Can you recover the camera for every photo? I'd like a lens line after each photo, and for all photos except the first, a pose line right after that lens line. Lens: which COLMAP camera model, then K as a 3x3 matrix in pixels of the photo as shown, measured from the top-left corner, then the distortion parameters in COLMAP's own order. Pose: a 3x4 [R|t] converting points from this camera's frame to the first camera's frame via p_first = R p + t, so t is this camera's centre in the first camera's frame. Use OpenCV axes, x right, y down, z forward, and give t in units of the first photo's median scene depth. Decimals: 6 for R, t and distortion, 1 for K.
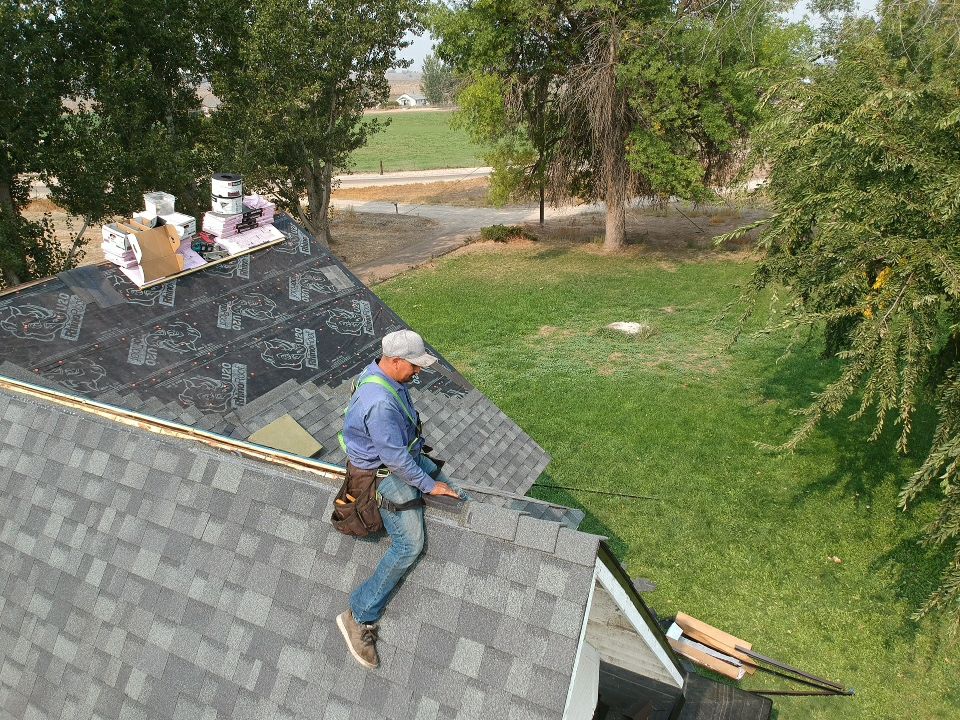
lens RADIAL K [[701.2, 0, 477.8], [0, 701.2, 362.8], [0, 0, 1]] dist [0.083547, -0.146523]
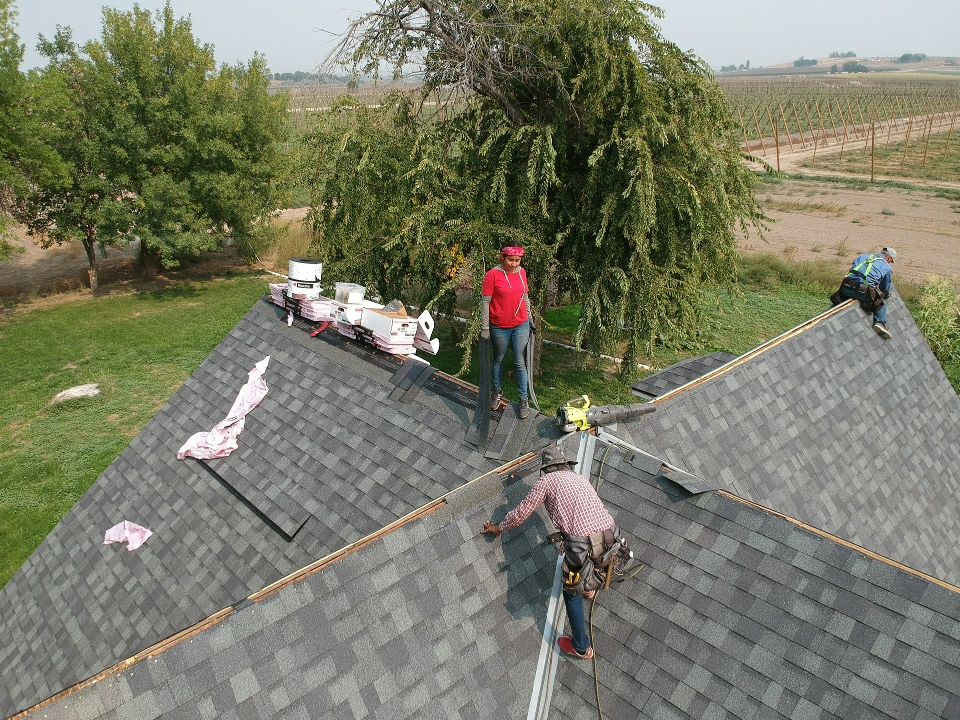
lens RADIAL K [[701.2, 0, 477.8], [0, 701.2, 362.8], [0, 0, 1]] dist [0.083547, -0.146523]
pose [[0.316553, -0.323618, 0.891665, -2.631209], [0.353121, 0.912646, 0.205870, -0.569302], [-0.880397, 0.249697, 0.403177, 1.066345]]
